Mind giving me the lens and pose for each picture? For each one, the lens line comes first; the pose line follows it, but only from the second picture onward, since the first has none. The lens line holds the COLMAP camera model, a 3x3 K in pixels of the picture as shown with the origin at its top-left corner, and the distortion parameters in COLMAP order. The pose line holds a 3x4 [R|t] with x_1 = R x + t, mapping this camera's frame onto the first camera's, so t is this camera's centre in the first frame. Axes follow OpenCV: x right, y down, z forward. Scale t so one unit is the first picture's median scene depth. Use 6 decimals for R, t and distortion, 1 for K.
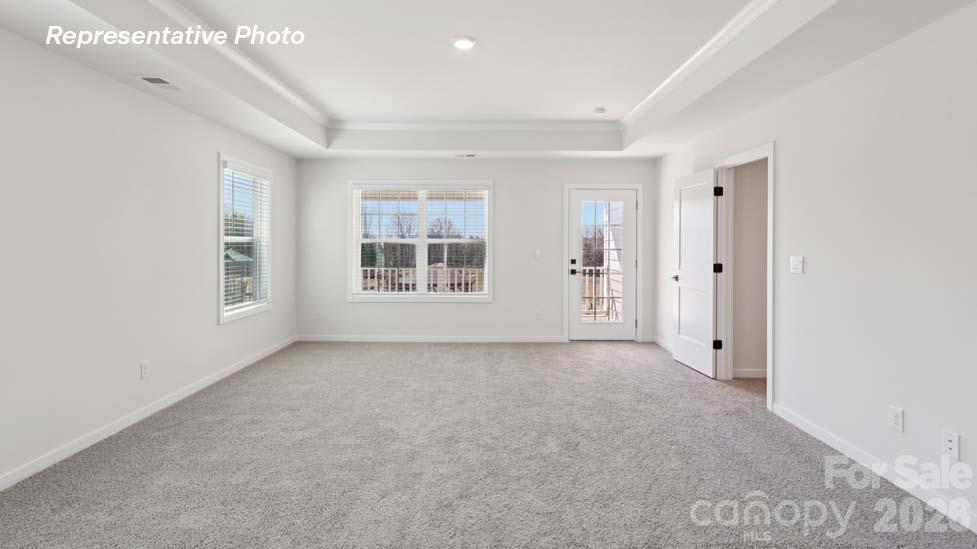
lens RADIAL K [[453.4, 0, 483.9], [0, 453.4, 279.2], [0, 0, 1]] dist [-0.004267, 0.001112]
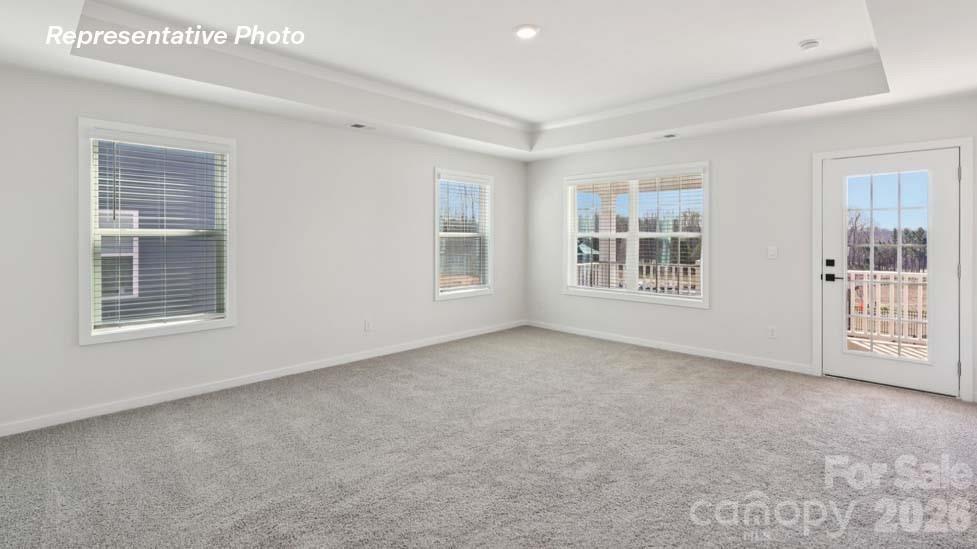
lens RADIAL K [[453.4, 0, 483.3], [0, 453.4, 272.9], [0, 0, 1]] dist [-0.004267, 0.001112]
pose [[0.714513, 0.050345, -0.697808, 0.333287], [-0.052562, 0.998452, 0.018216, -0.008509], [0.697645, 0.023663, 0.716053, 0.139028]]
